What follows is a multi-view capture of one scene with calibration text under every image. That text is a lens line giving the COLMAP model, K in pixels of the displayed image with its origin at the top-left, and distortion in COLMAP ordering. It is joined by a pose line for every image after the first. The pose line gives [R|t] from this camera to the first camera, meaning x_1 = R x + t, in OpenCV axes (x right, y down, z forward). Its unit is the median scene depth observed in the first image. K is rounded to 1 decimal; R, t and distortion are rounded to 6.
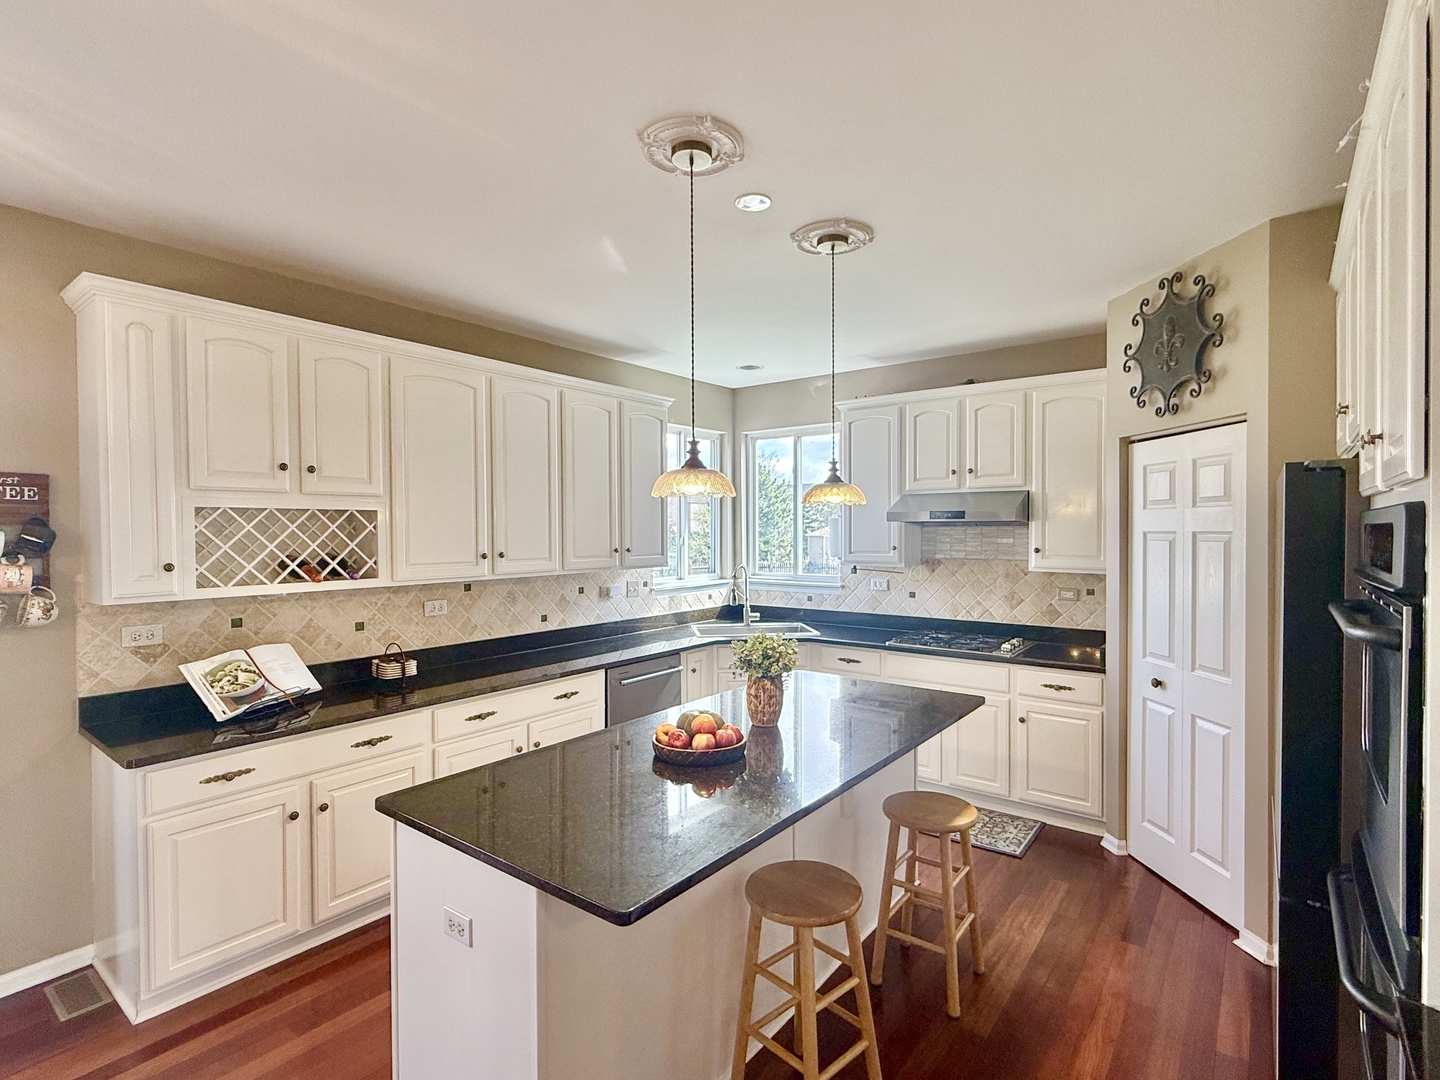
lens RADIAL K [[713.3, 0, 720.0], [0, 713.3, 540.0], [0, 0, 1]] dist [0.001156, -0.000218]
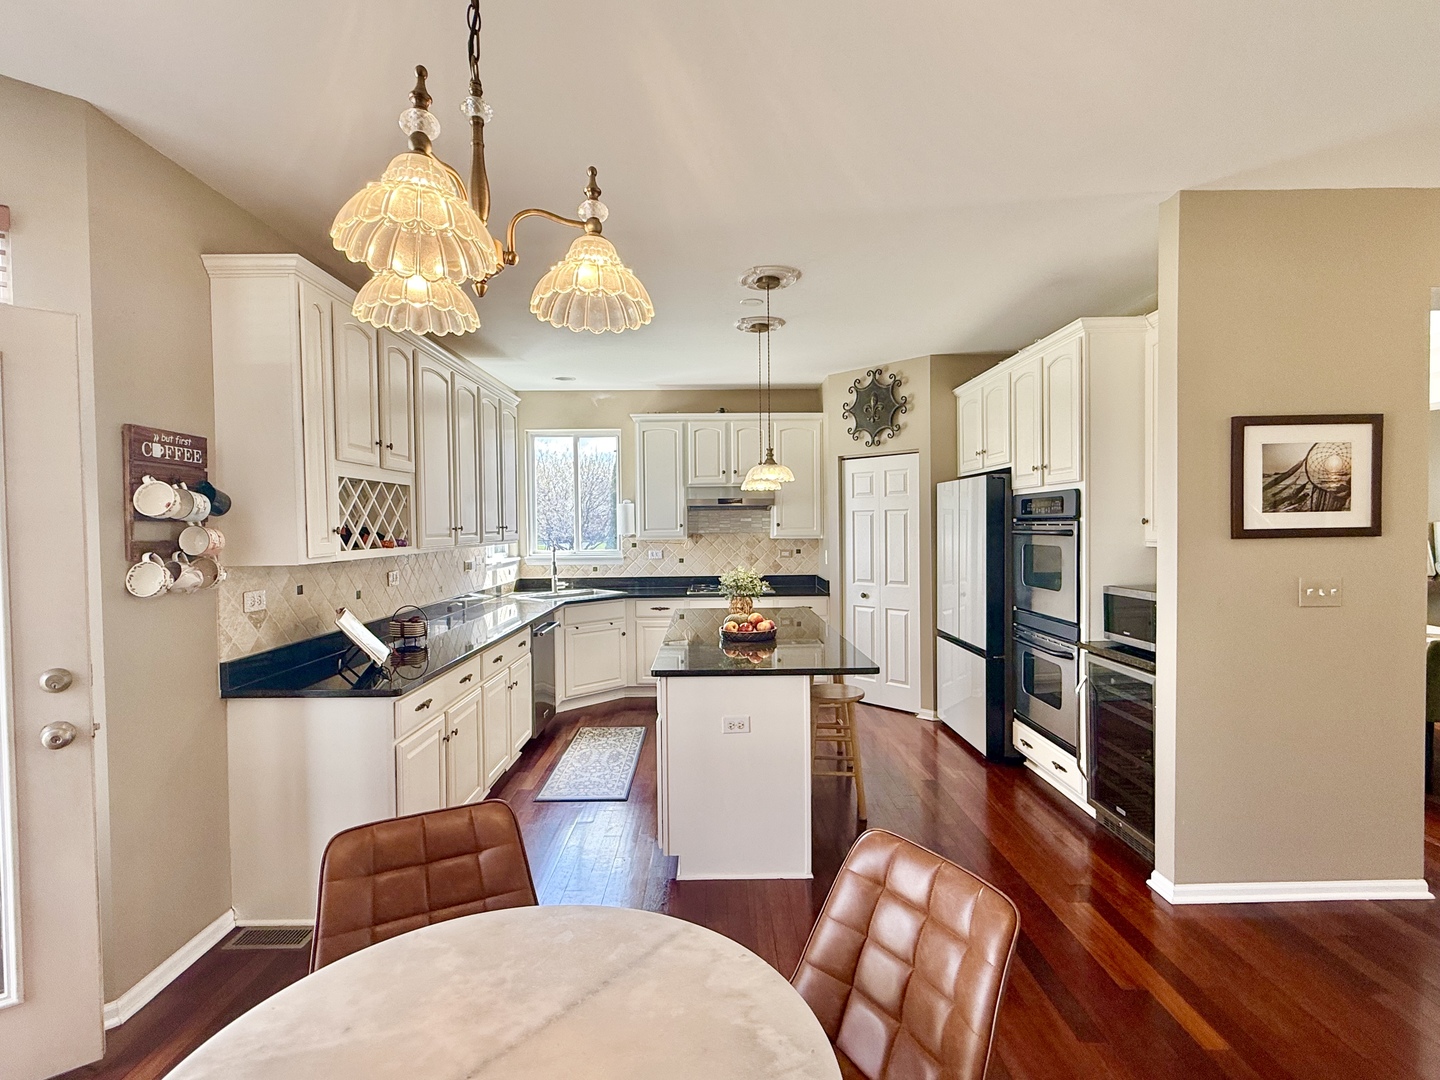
lens RADIAL K [[713.3, 0, 720.0], [0, 713.3, 540.0], [0, 0, 1]] dist [0.001156, -0.000218]
pose [[0.783789, -0.017918, 0.620769, -0.799164], [0.017155, 0.999827, 0.007200, 0.044378], [-0.620790, 0.005006, 0.783961, -0.179877]]
